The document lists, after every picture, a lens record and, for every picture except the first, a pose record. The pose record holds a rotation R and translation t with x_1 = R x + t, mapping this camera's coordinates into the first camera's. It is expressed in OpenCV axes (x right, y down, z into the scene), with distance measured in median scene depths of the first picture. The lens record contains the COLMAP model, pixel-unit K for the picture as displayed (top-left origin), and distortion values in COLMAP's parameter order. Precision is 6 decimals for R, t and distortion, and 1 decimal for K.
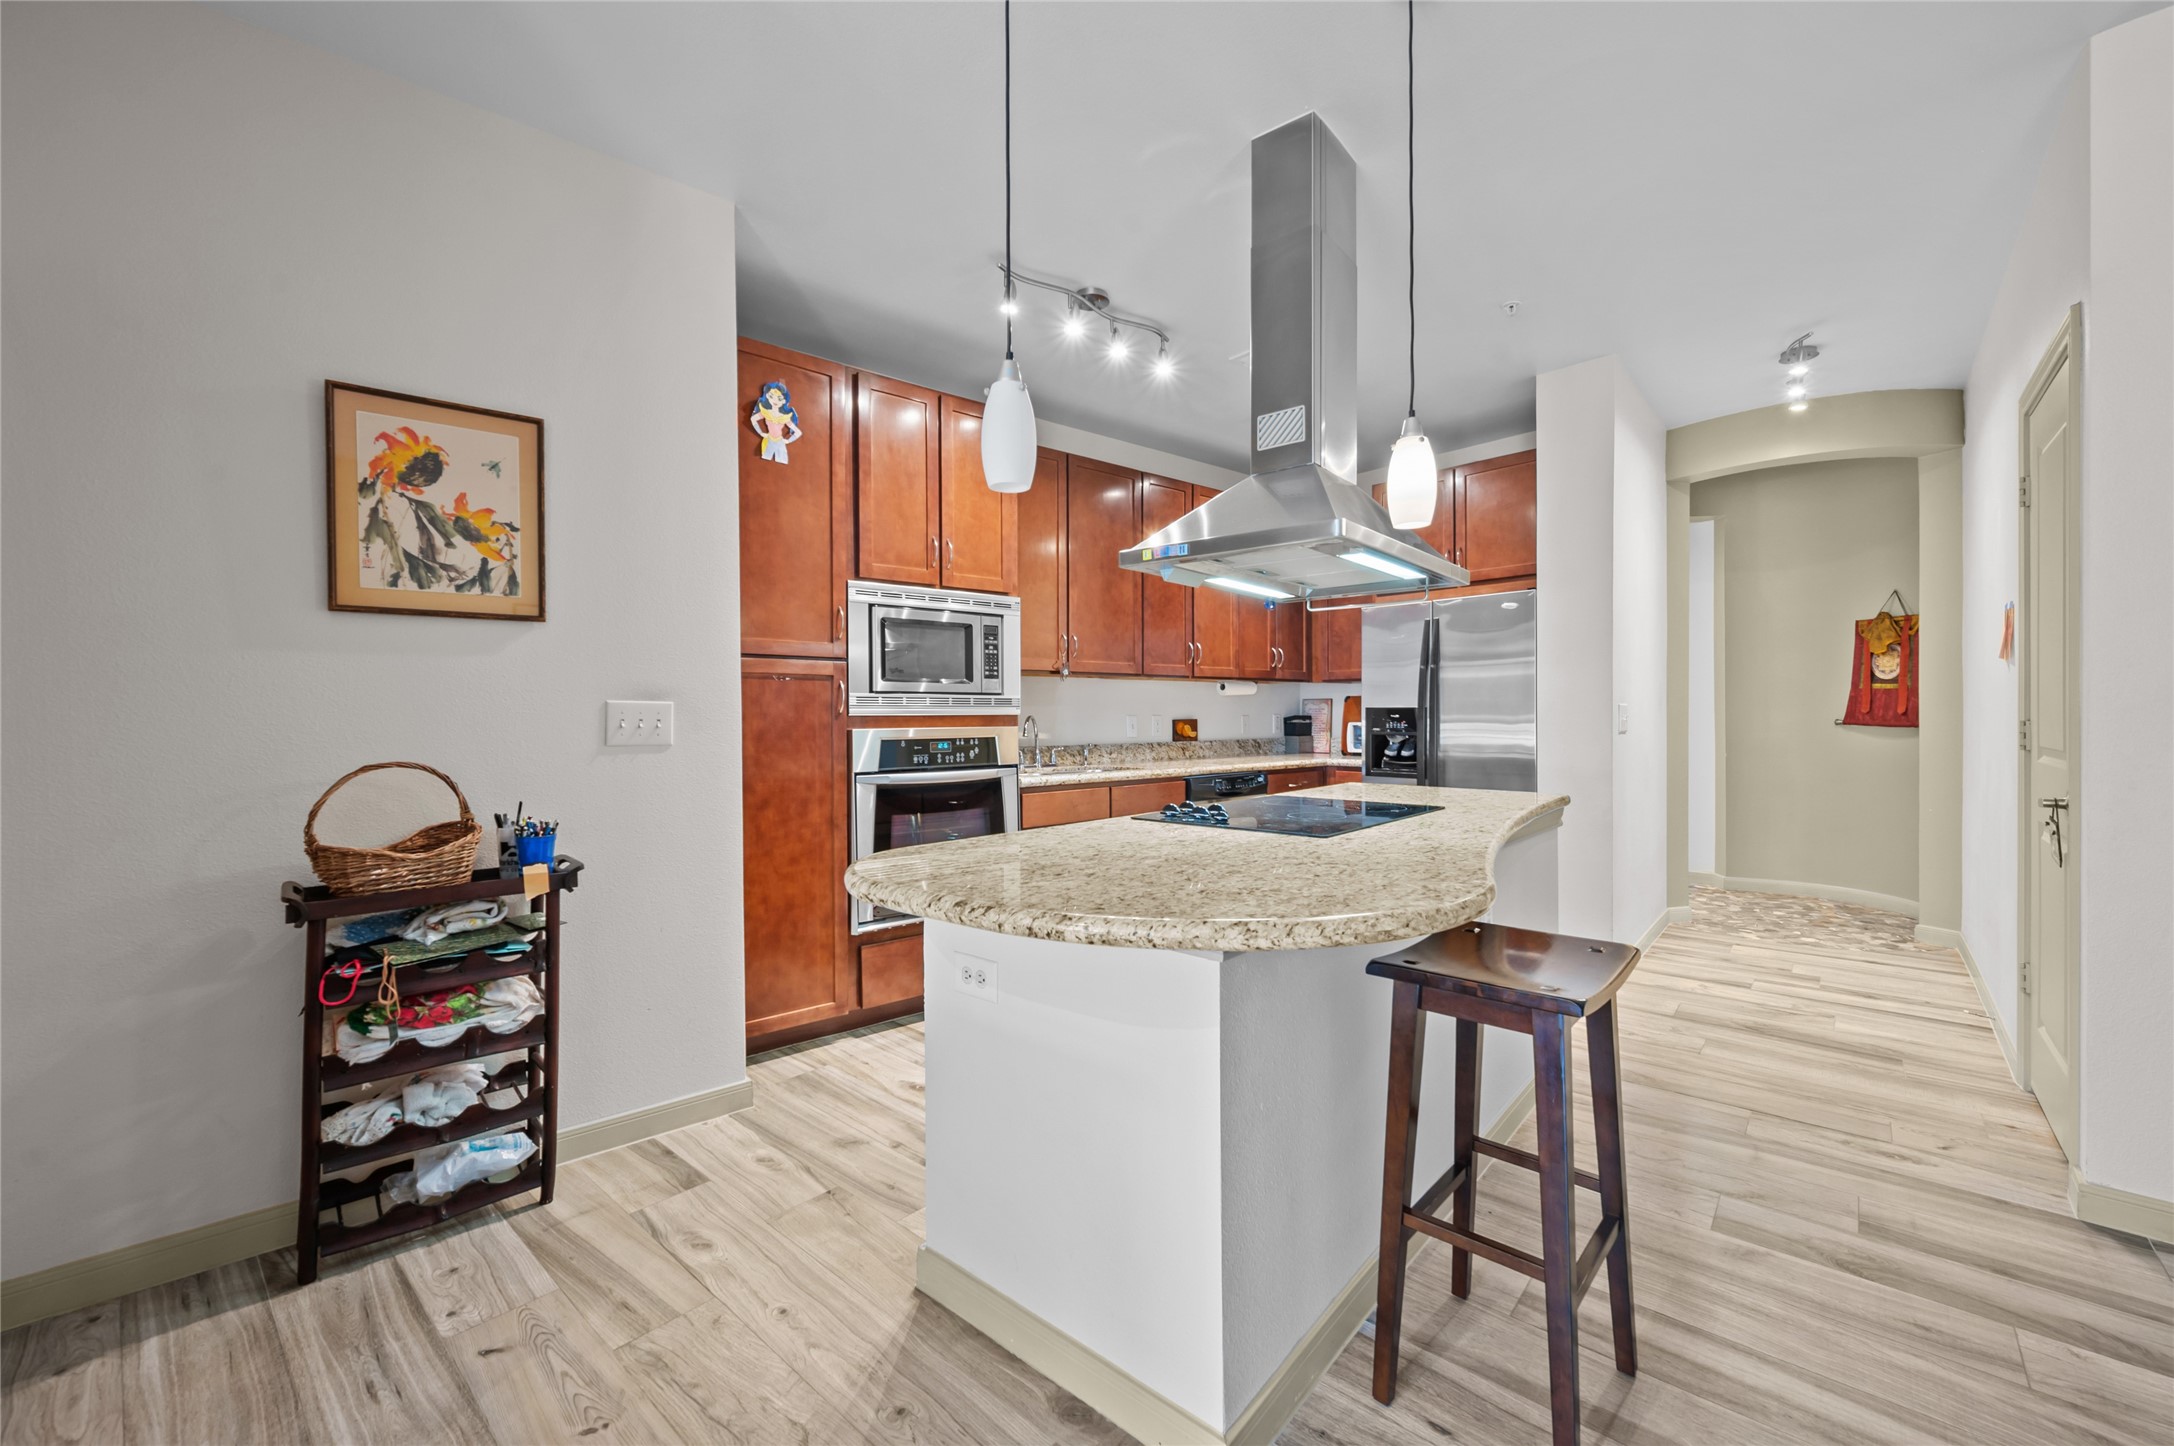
lens RADIAL K [[873.8, 0, 1097.9], [0, 873.8, 717.2], [0, 0, 1]] dist [0.001908, -0.000256]
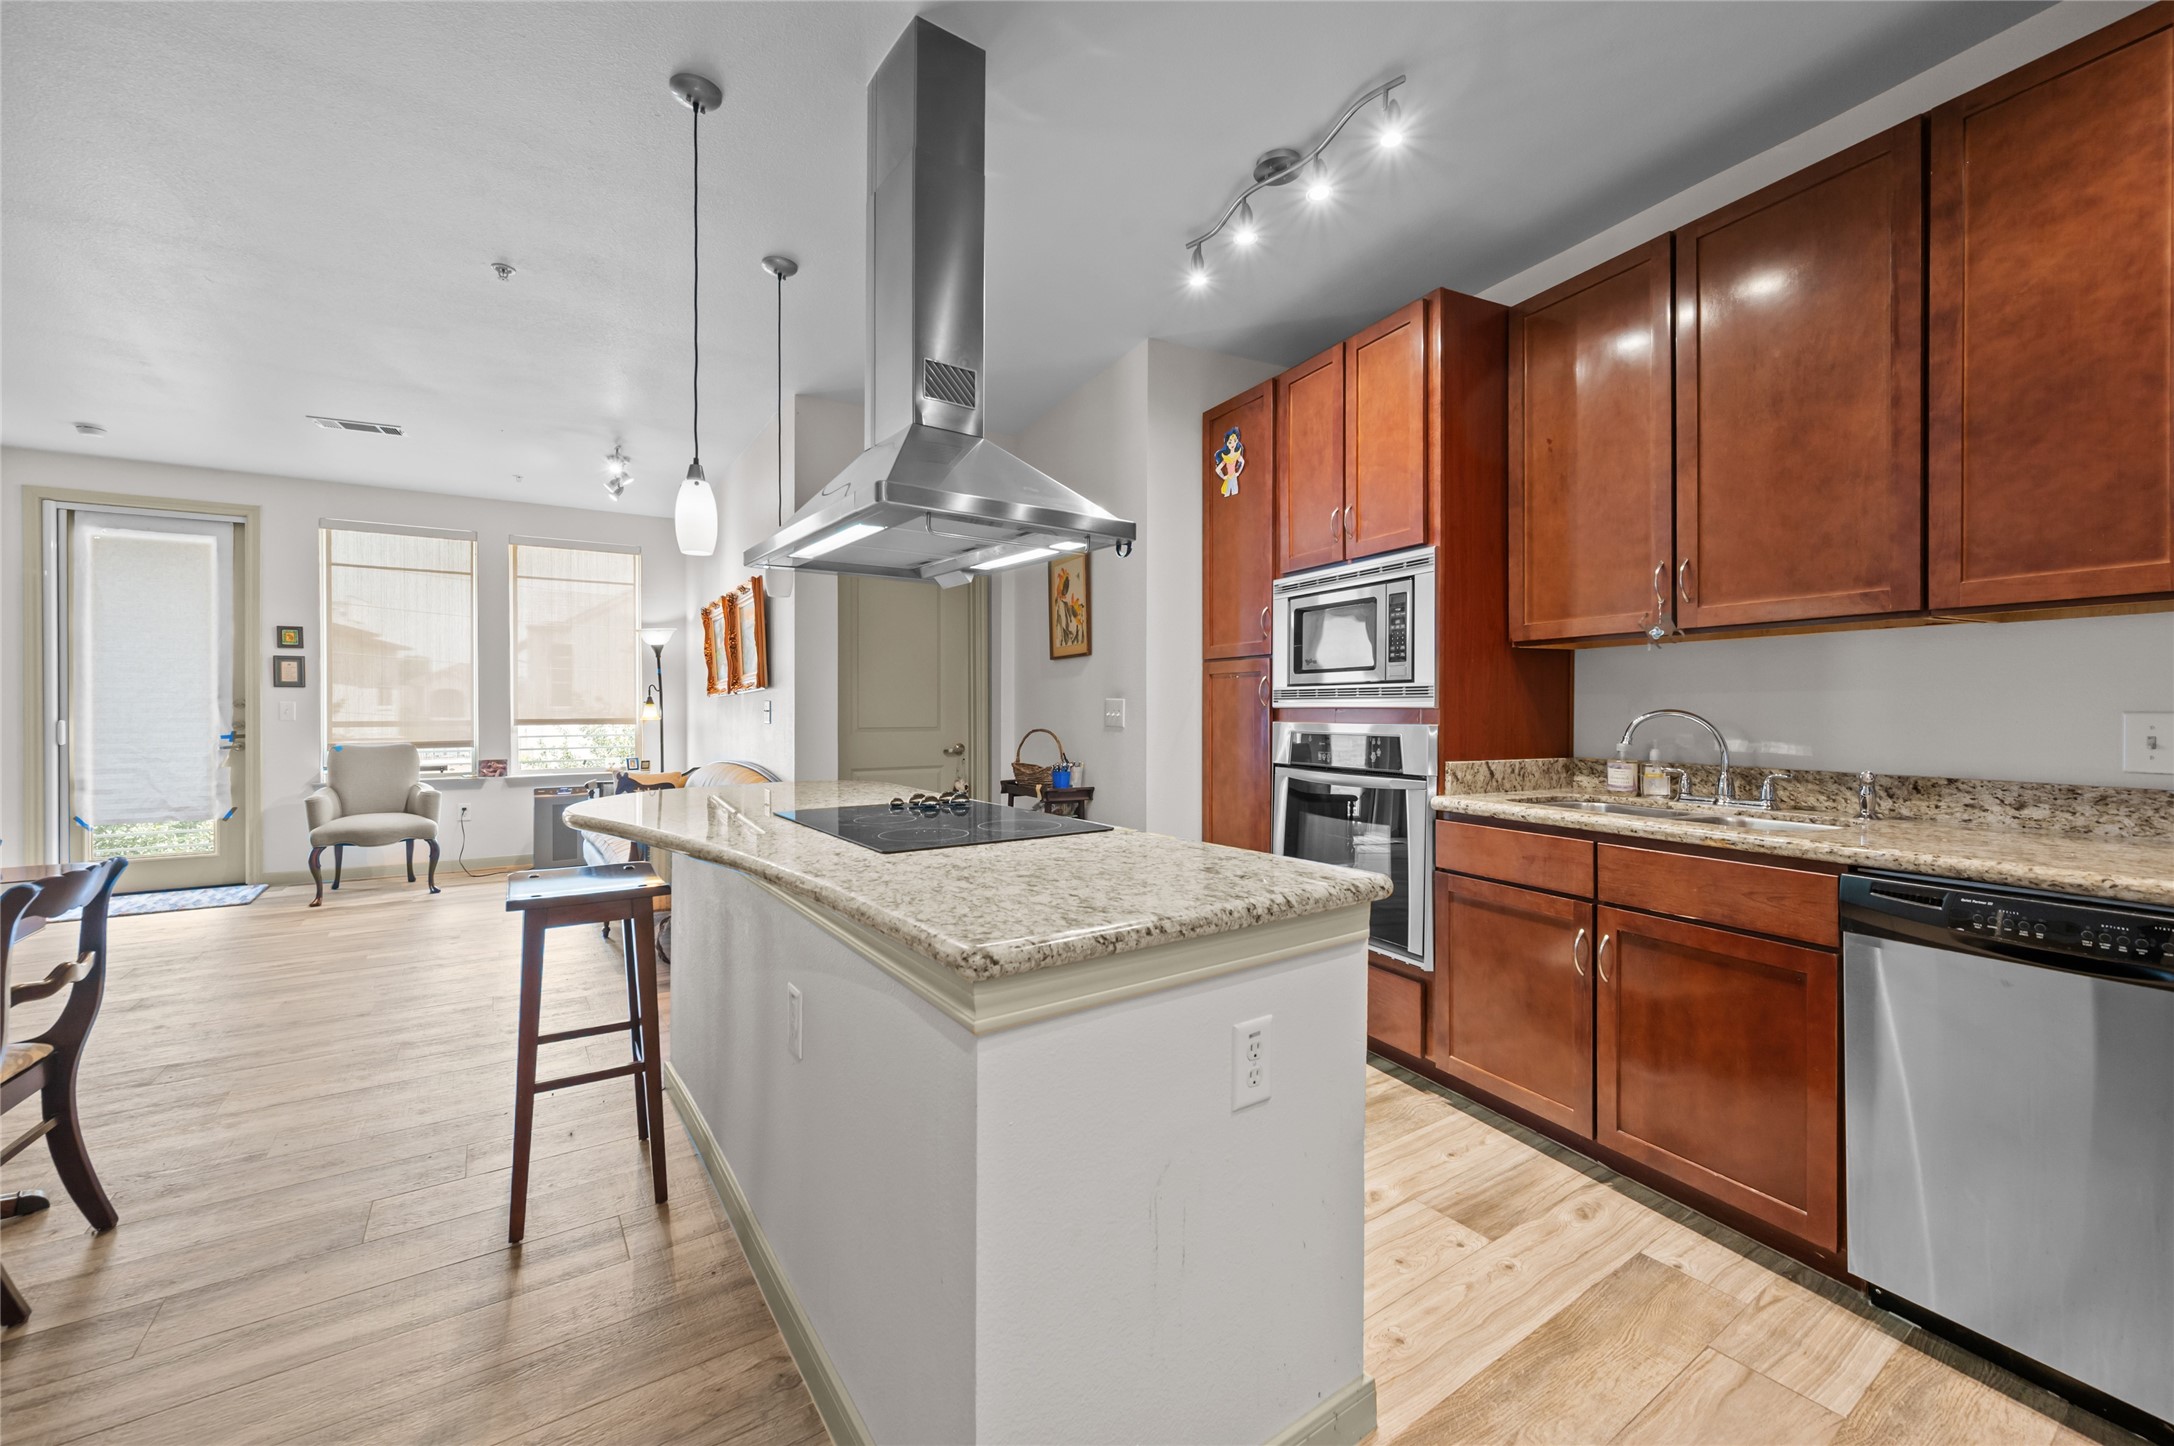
lens RADIAL K [[873.8, 0, 1066.8], [0, 873.8, 711.1], [0, 0, 1]] dist [0.001908, -0.000256]
pose [[-0.273508, 0.008313, -0.961834, 0.653275], [-0.001792, 0.999957, 0.009152, -0.006356], [0.961868, 0.004227, -0.273481, 0.860100]]
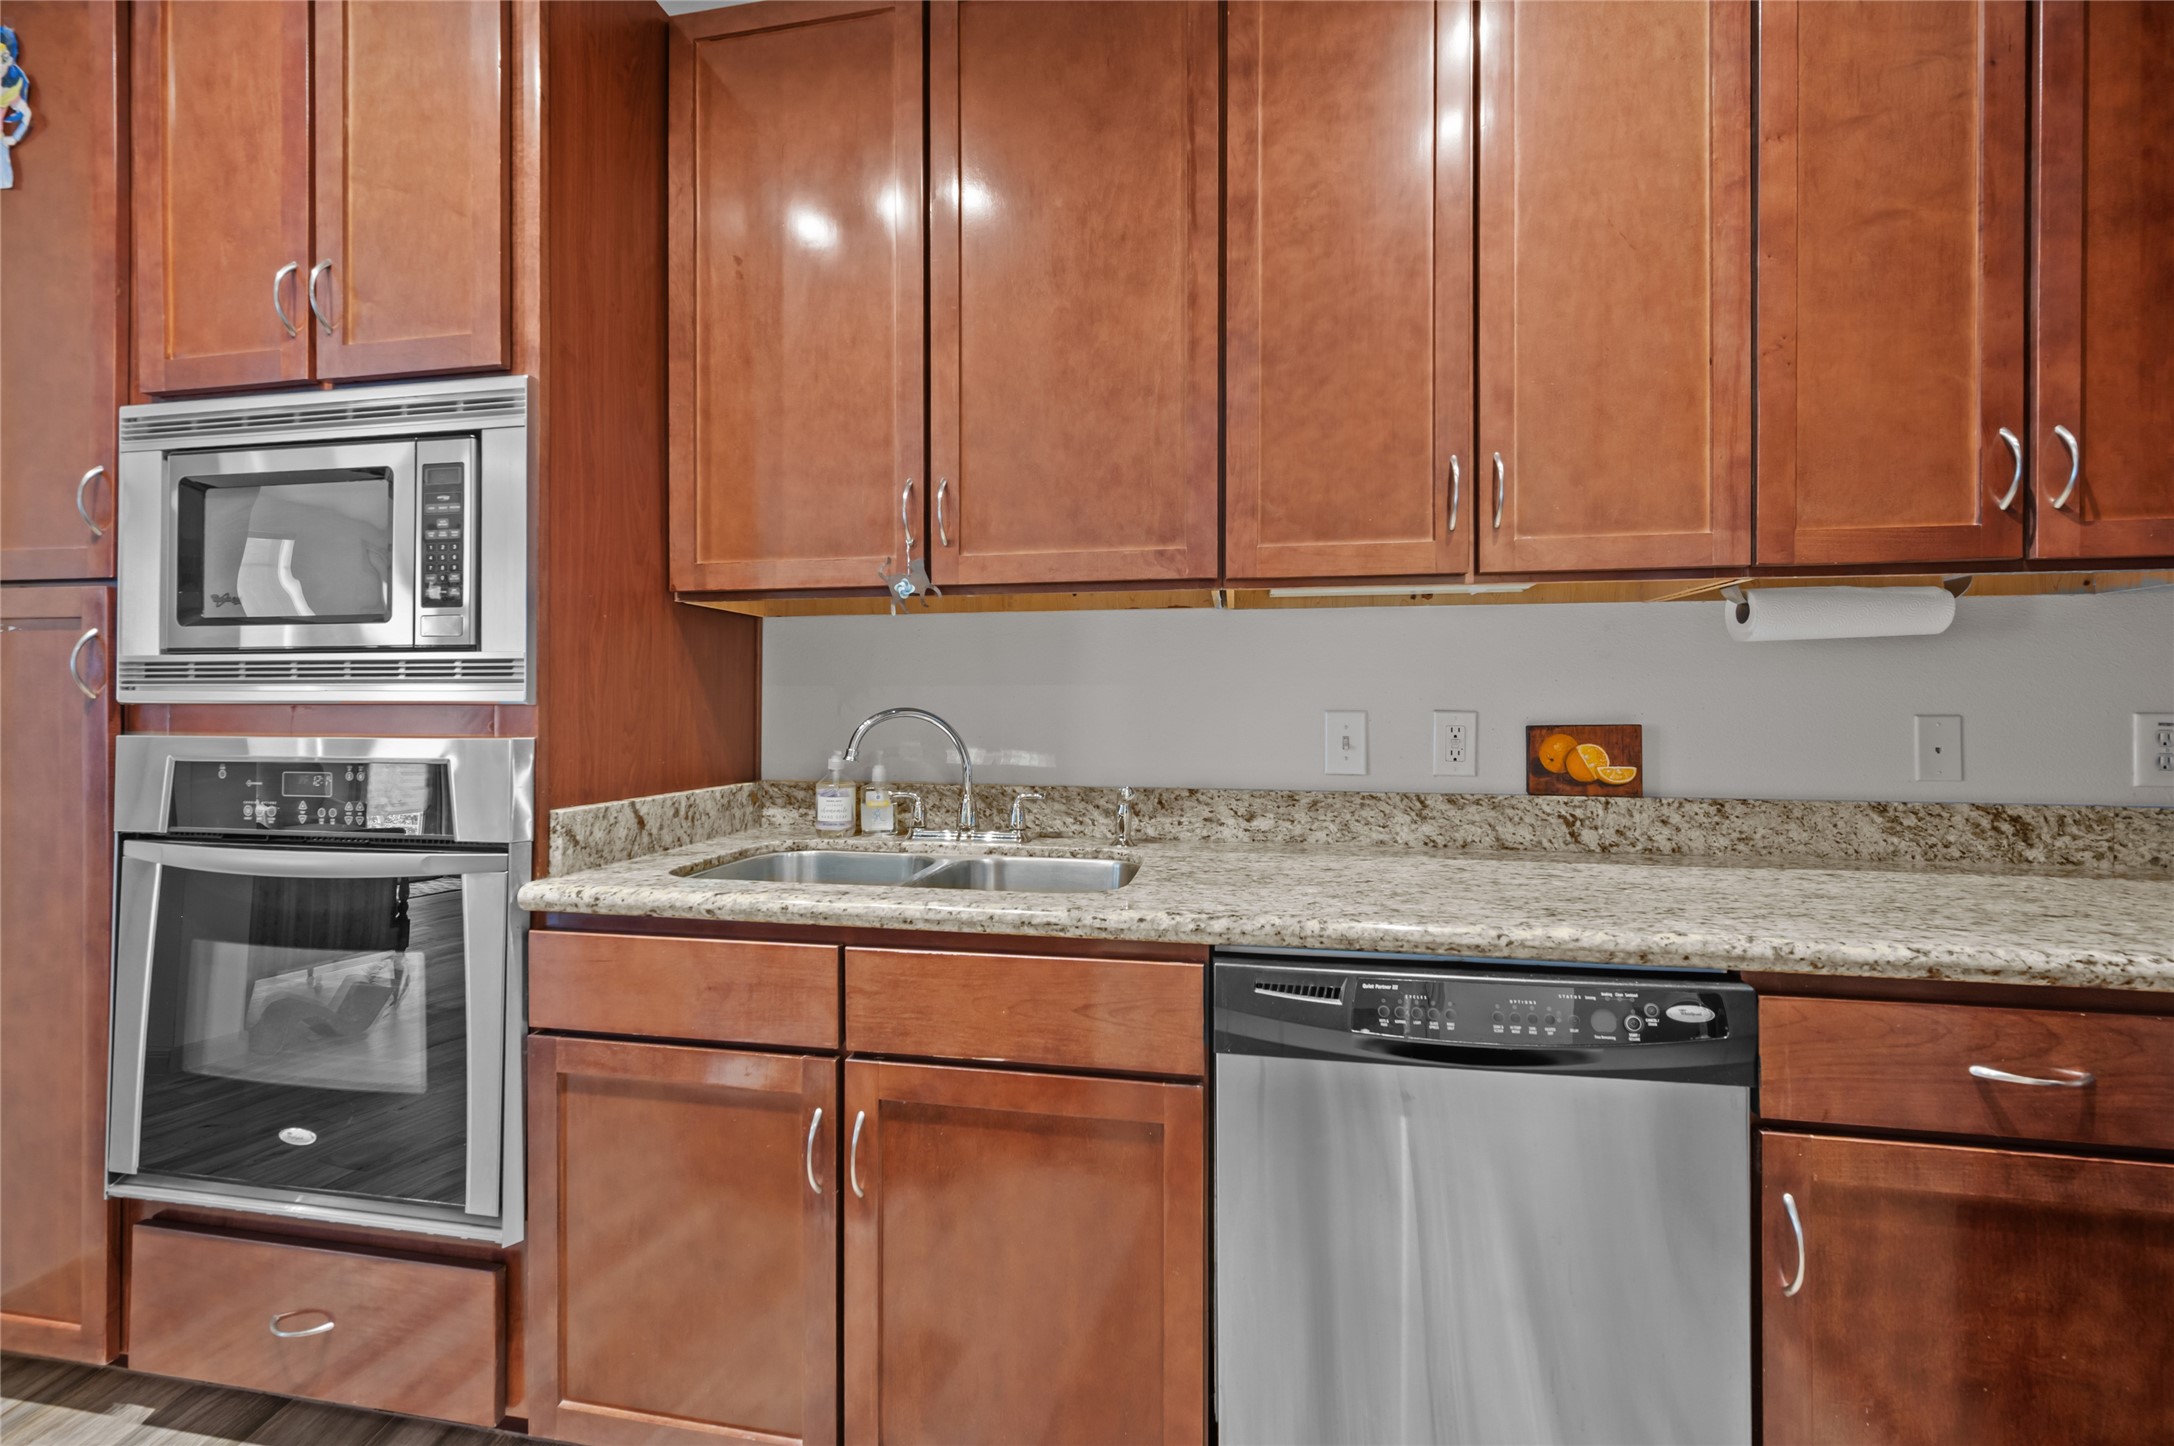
lens RADIAL K [[873.8, 0, 1092.1], [0, 873.8, 708.3], [0, 0, 1]] dist [0.001908, -0.000256]
pose [[0.631075, 0.006659, -0.775693, 0.315506], [-0.007960, 0.999966, 0.002108, -0.003789], [0.775681, 0.004844, 0.631107, 0.906090]]
